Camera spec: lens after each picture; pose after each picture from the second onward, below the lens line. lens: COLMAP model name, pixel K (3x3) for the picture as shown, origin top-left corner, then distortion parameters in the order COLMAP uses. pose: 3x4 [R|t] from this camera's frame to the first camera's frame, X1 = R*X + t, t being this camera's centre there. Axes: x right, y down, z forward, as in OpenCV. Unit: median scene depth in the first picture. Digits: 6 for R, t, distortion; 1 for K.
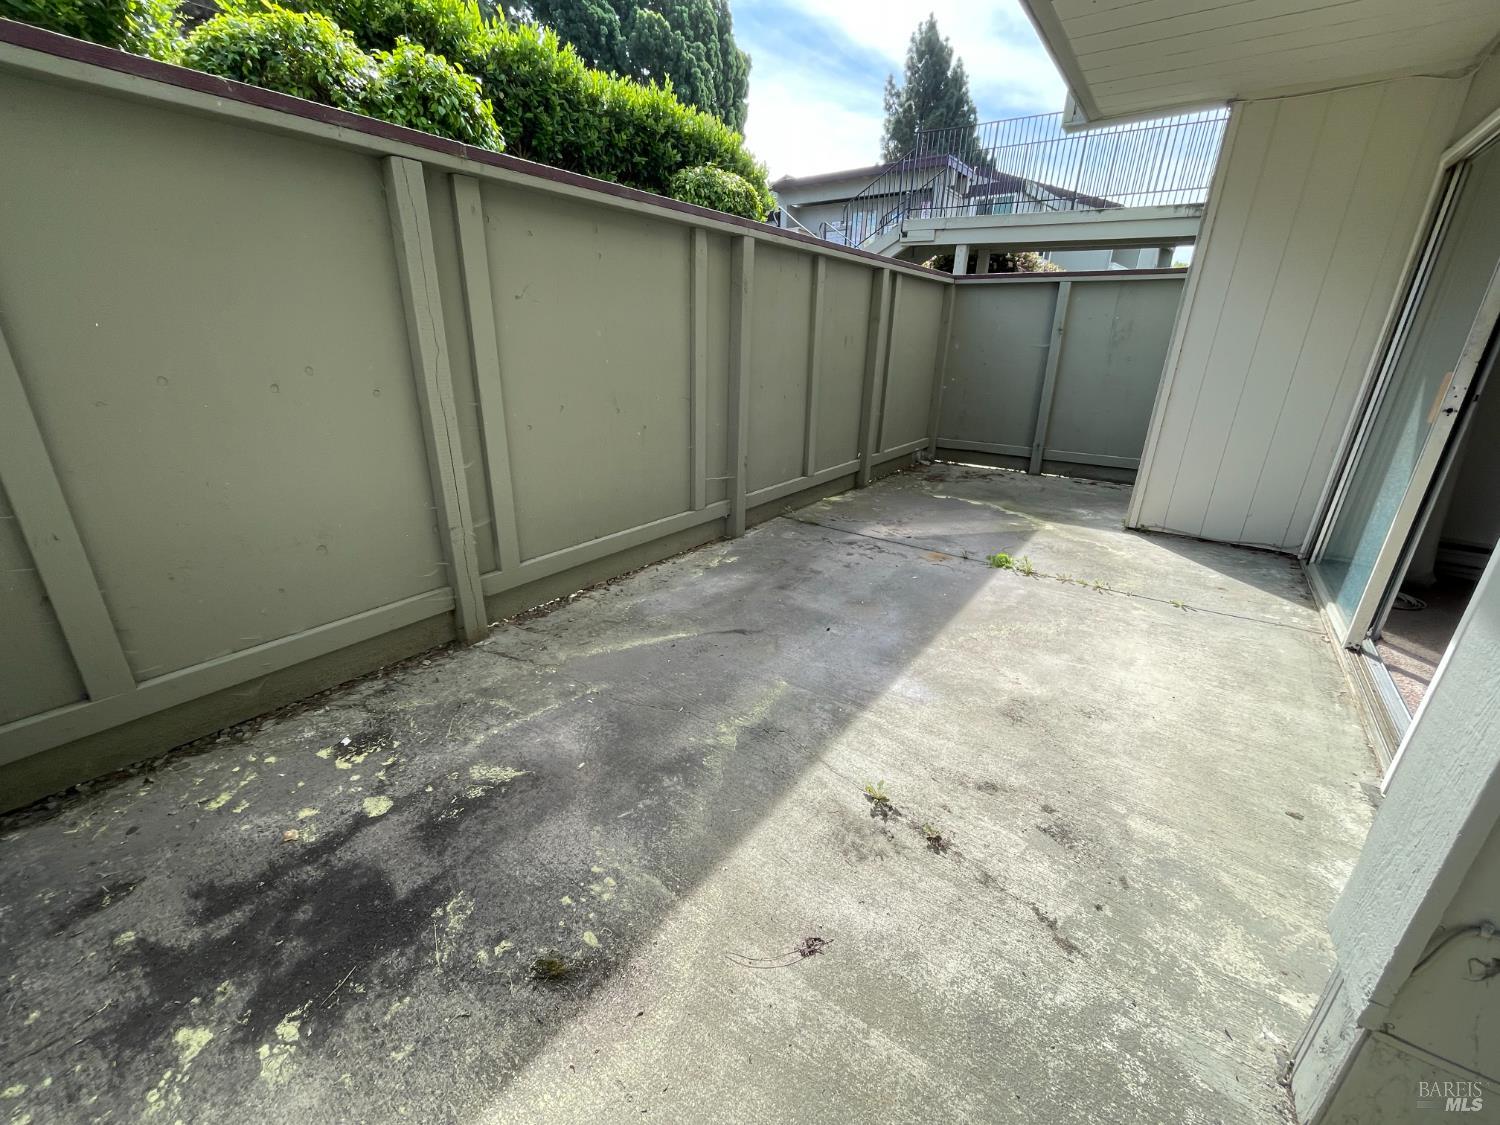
lens RADIAL K [[611.3, 0, 749.3], [0, 611.3, 564.8], [0, 0, 1]] dist [-0.006518, 0.000000]
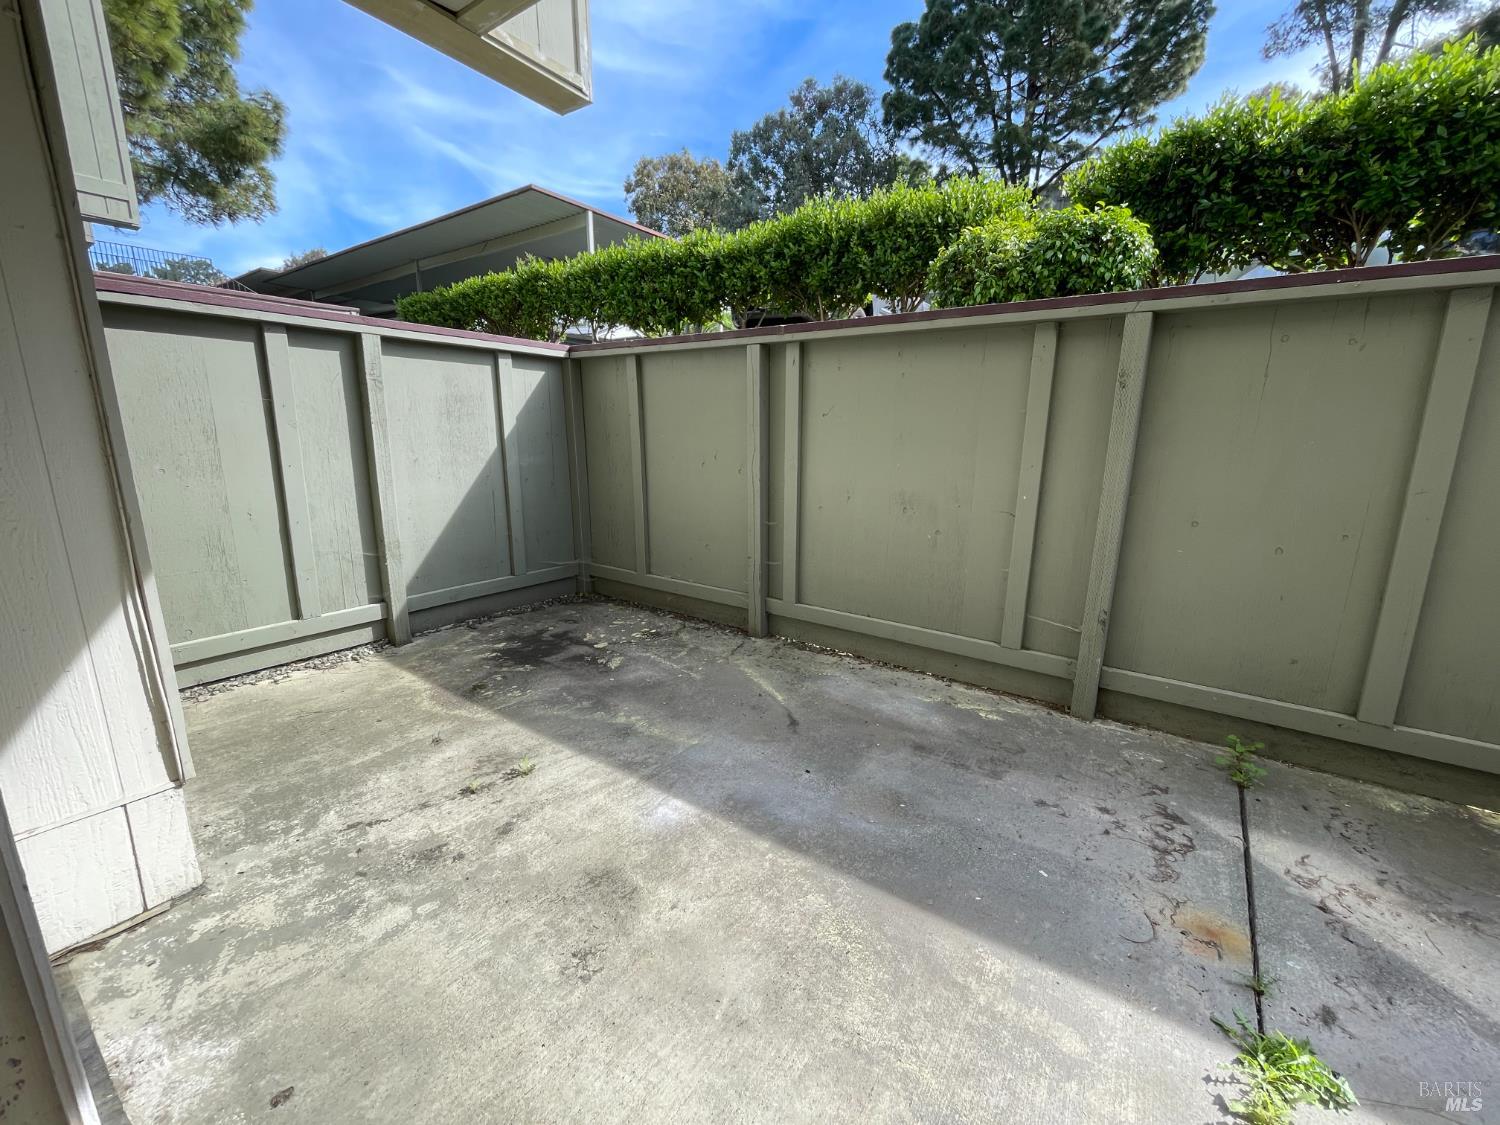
lens RADIAL K [[611.3, 0, 754.9], [0, 611.3, 560.0], [0, 0, 1]] dist [-0.006518, 0.000000]
pose [[0.005785, 0.192727, -0.981235, 1.239528], [-0.360791, 0.915561, 0.177701, -0.393909], [0.932629, 0.352993, 0.074830, 1.047098]]
